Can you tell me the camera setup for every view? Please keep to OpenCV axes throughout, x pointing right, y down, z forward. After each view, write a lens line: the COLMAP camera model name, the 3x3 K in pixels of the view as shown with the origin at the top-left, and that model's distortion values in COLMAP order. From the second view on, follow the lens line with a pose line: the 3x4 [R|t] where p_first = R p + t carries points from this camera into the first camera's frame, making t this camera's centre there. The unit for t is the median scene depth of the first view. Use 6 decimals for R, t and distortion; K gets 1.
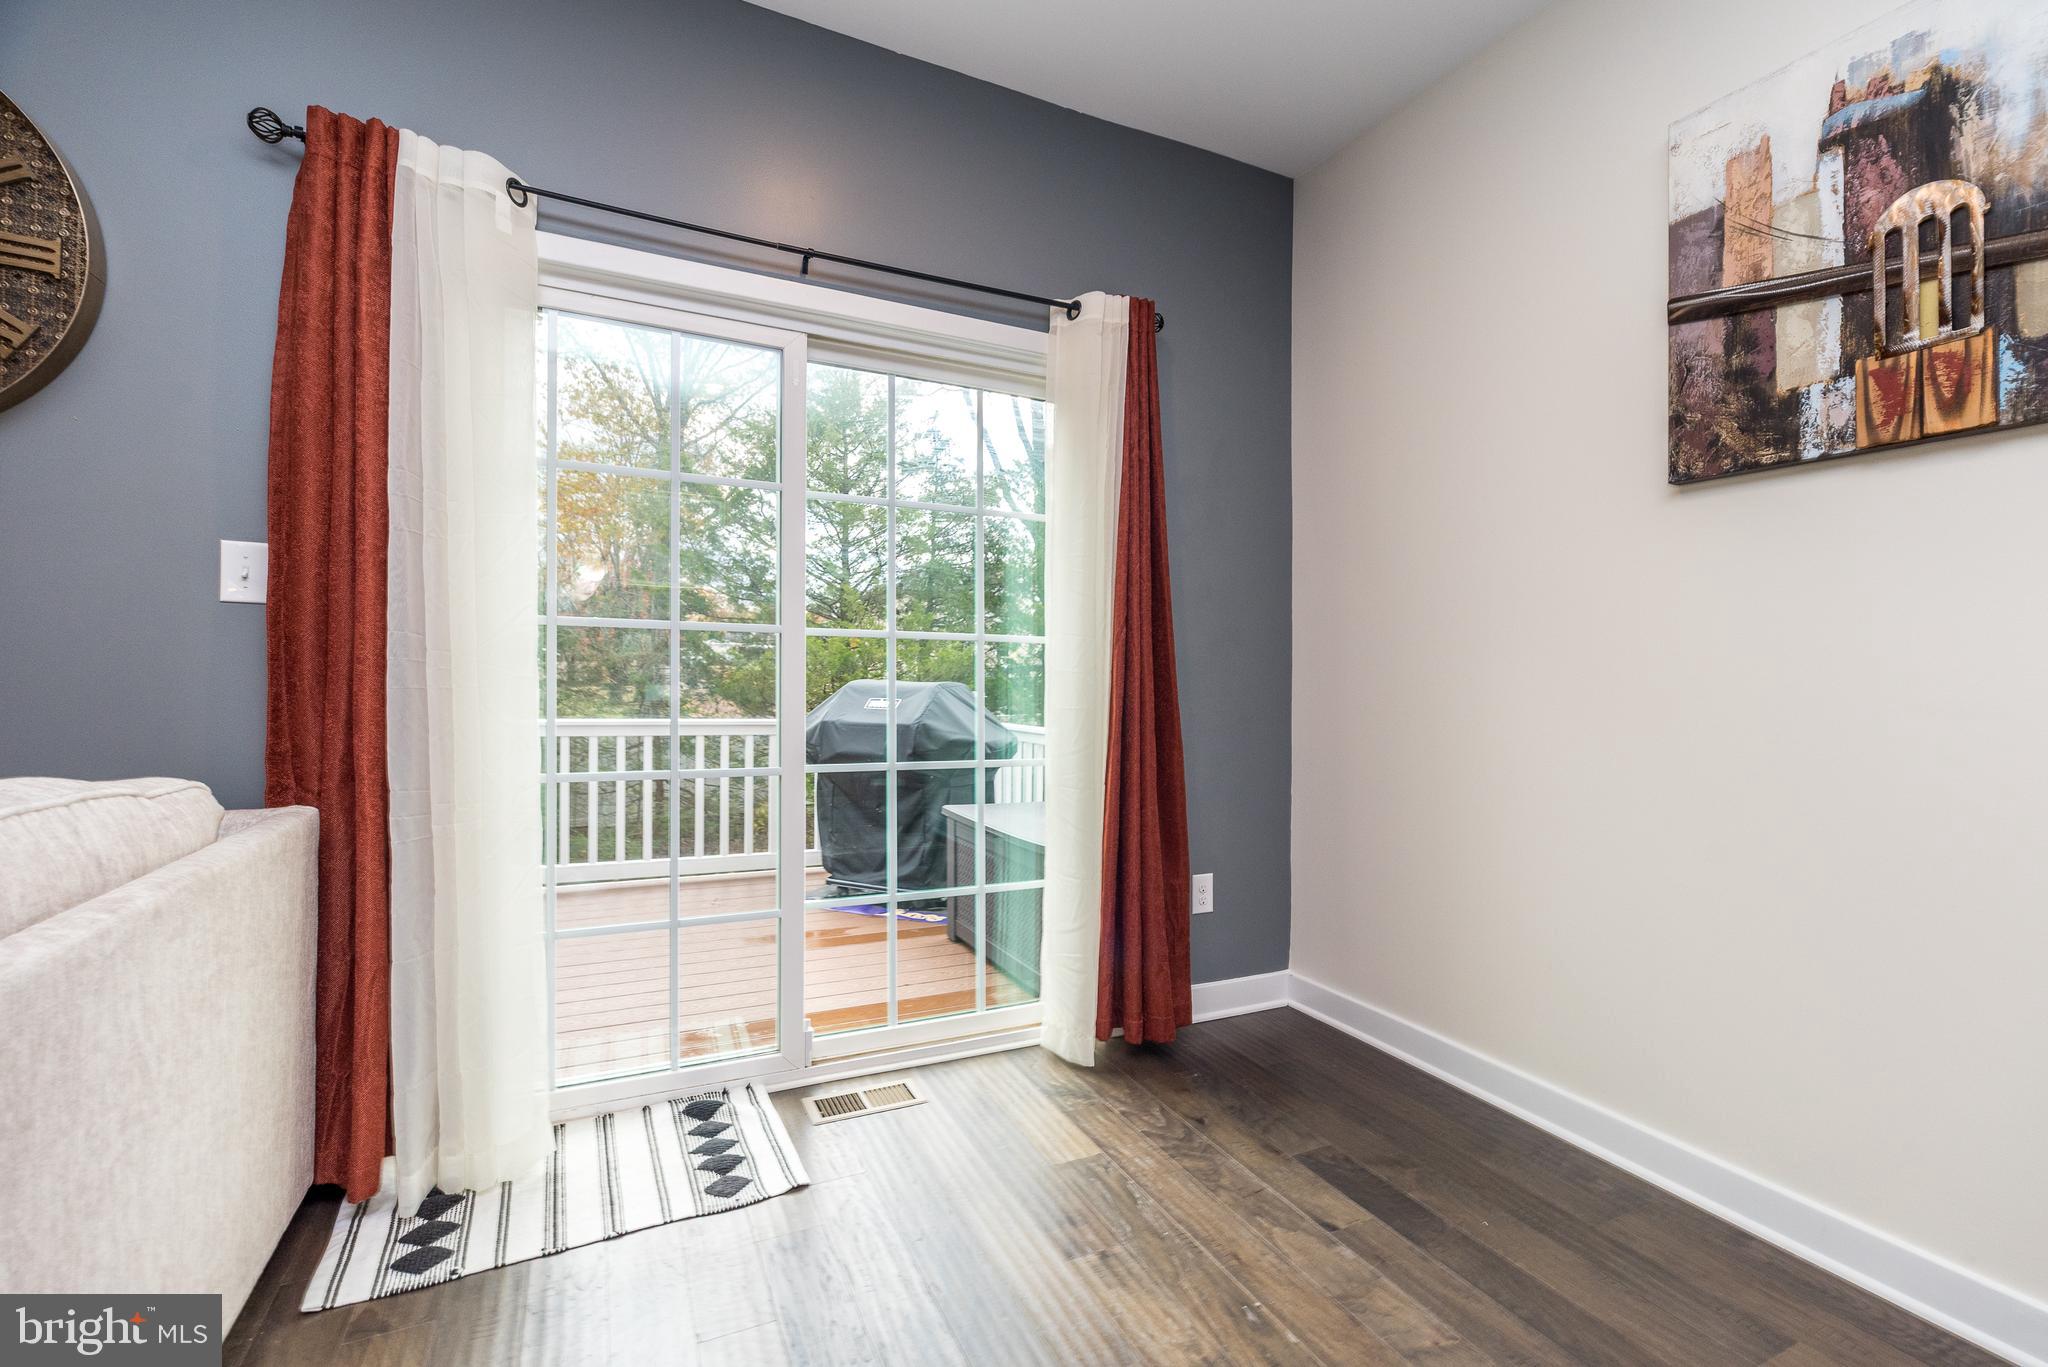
lens RADIAL K [[910.6, 0, 970.8], [0, 910.6, 659.0], [0, 0, 1]] dist [-0.000301, -0.000430]
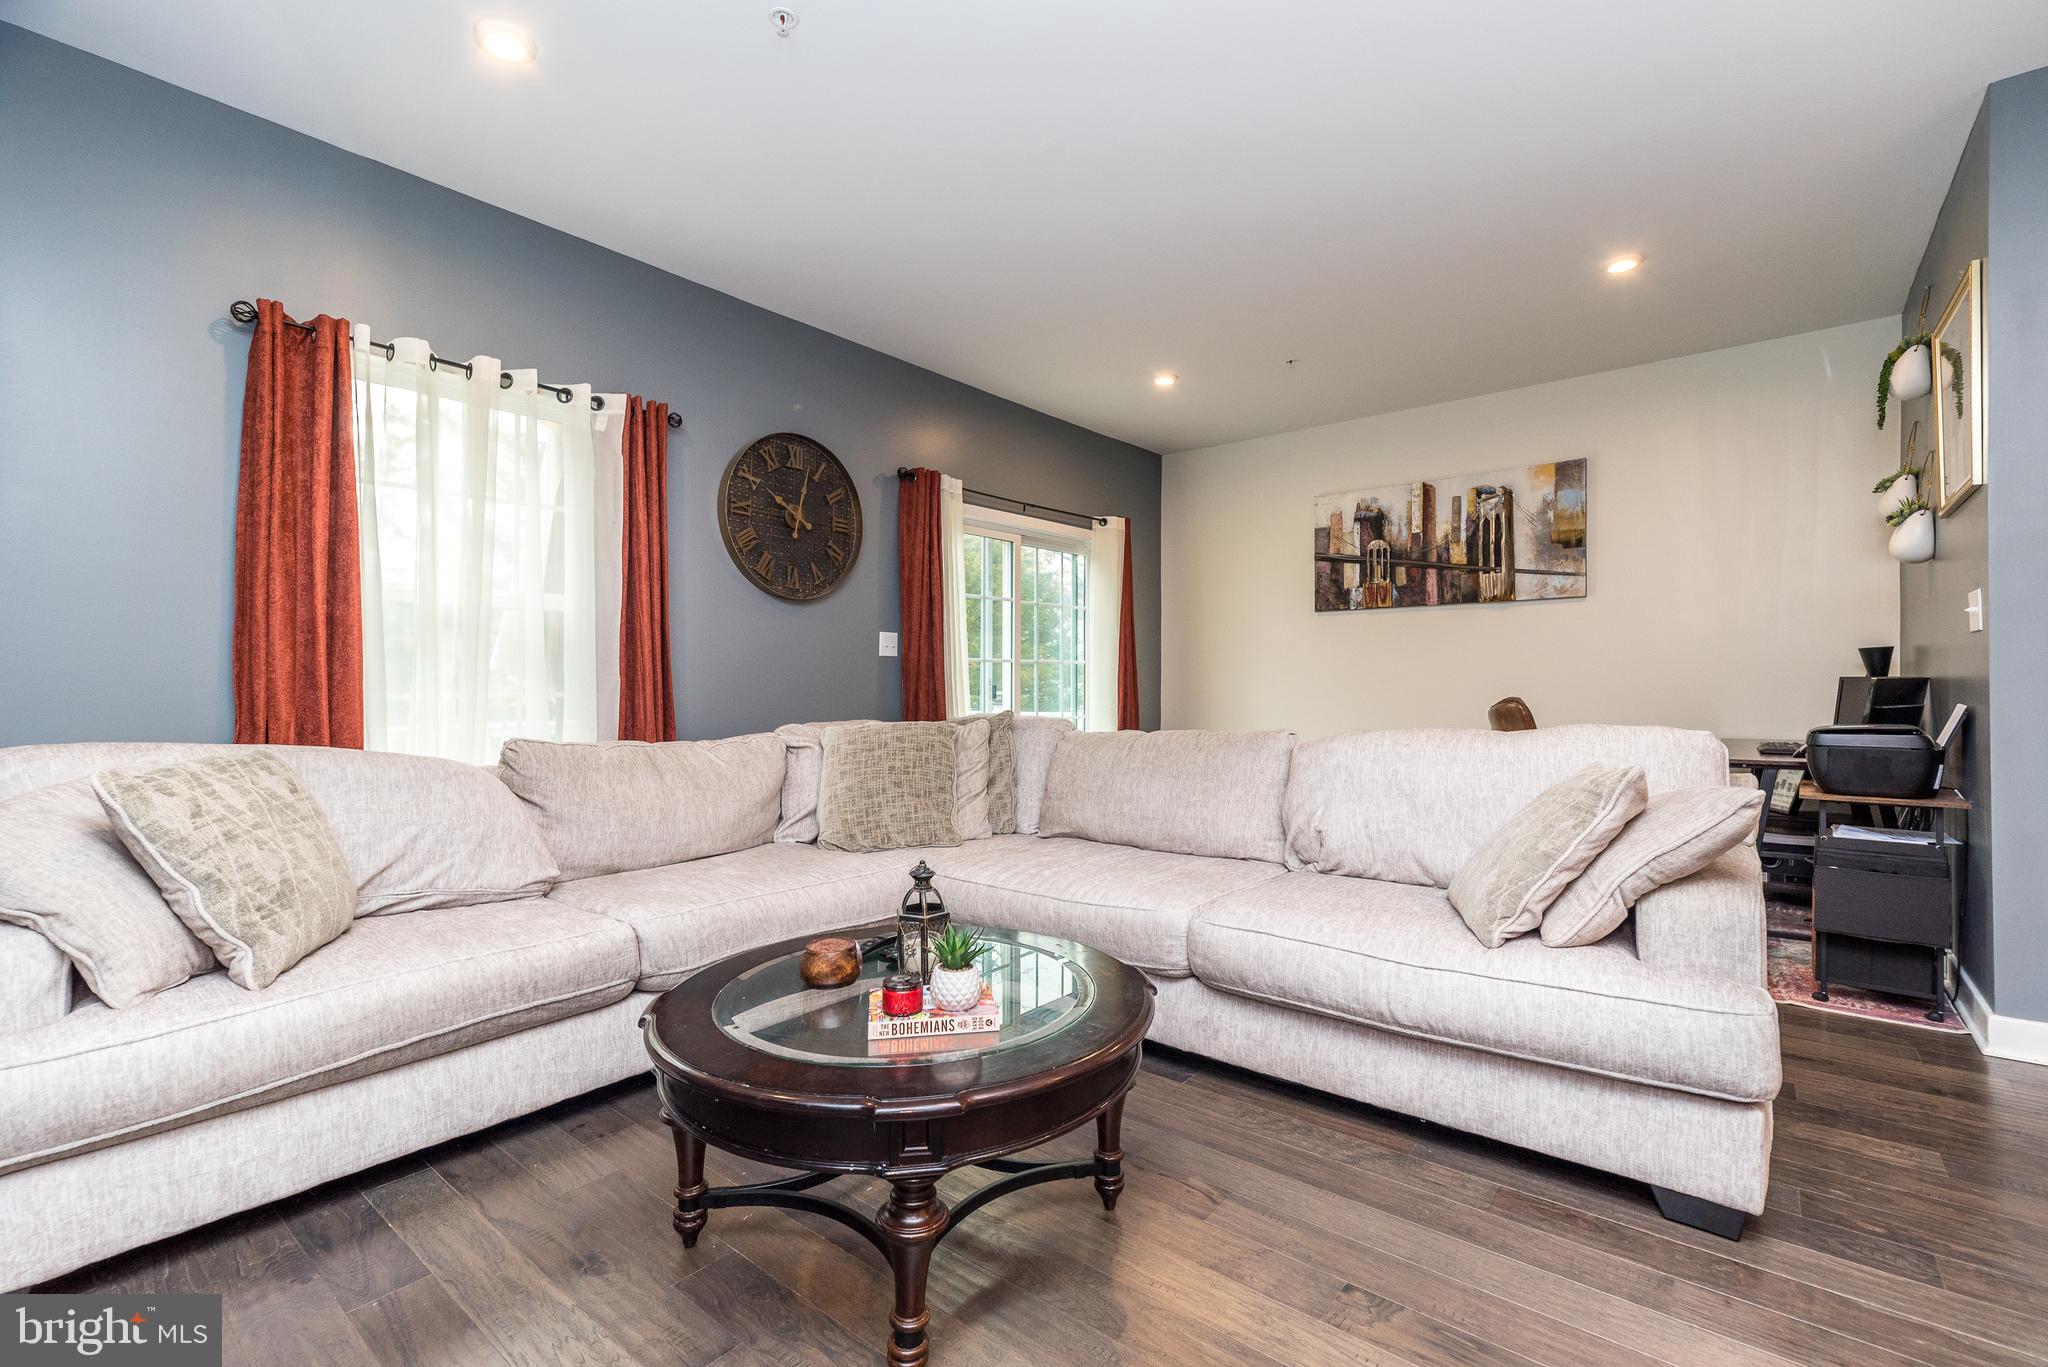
lens RADIAL K [[884.9, 0, 1012.3], [0, 884.9, 676.3], [0, 0, 1]] dist [0.000685, 0.000005]
pose [[0.907913, -0.020464, 0.418658, -1.549093], [0.016630, 0.999780, 0.012804, -0.035182], [-0.418828, -0.004663, 0.908053, -1.404885]]
